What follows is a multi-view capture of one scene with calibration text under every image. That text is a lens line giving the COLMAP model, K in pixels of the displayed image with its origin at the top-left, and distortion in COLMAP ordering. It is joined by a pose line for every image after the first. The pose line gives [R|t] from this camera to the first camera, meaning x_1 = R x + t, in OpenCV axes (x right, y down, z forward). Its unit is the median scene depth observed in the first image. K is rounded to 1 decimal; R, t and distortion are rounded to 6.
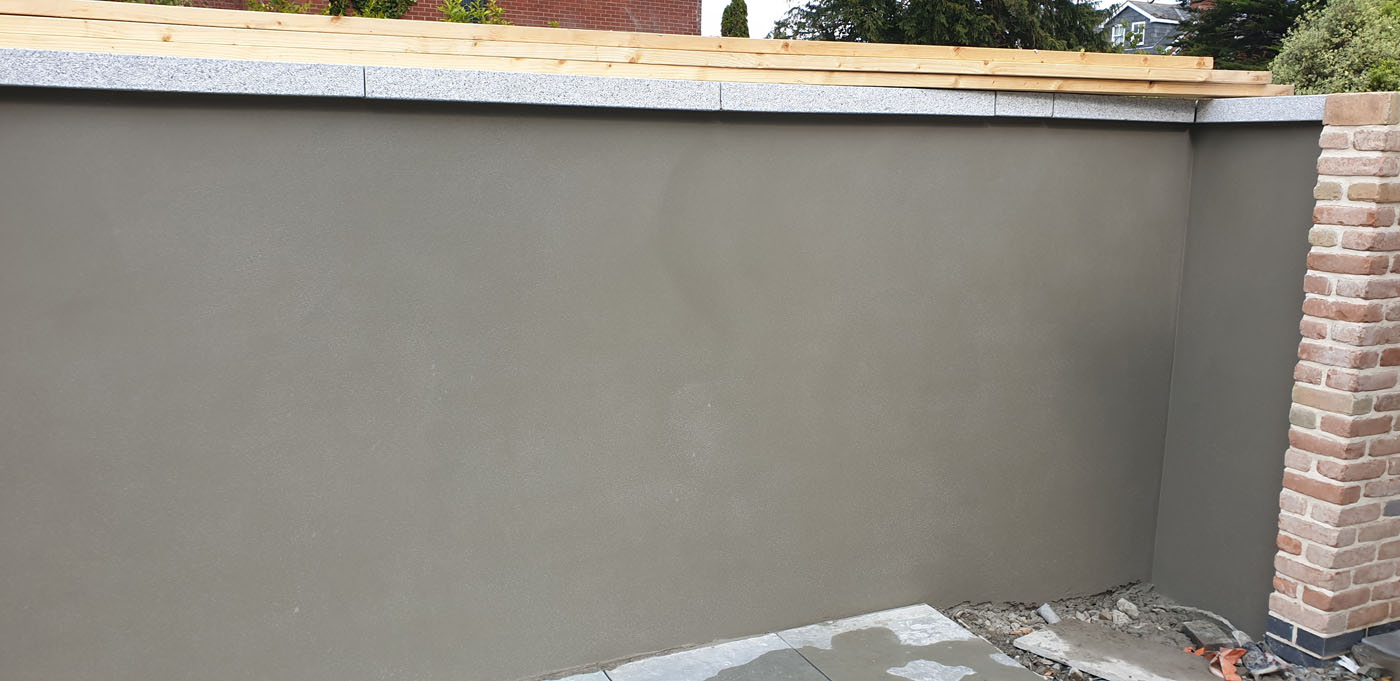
lens RADIAL K [[1095.8, 0, 700.0], [0, 1095.8, 340.5], [0, 0, 1]] dist [0.095775, -0.226813]
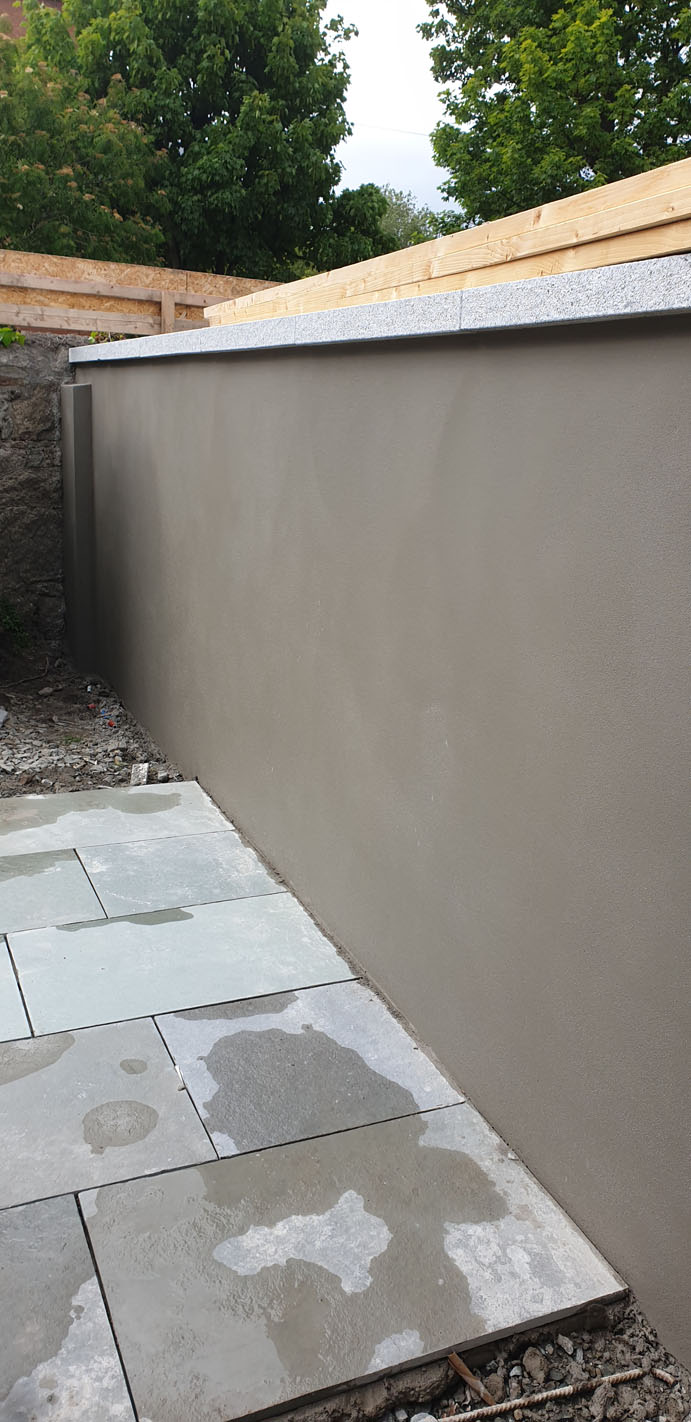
lens RADIAL K [[1113.0, 0, 345.5], [0, 1113.0, 711.0], [0, 0, 1]] dist [0.095775, -0.226813]
pose [[-0.031286, 0.249787, -0.967795, 0.720038], [-0.219069, 0.943012, 0.250472, -0.131603], [0.975208, 0.219851, 0.025217, 0.885903]]
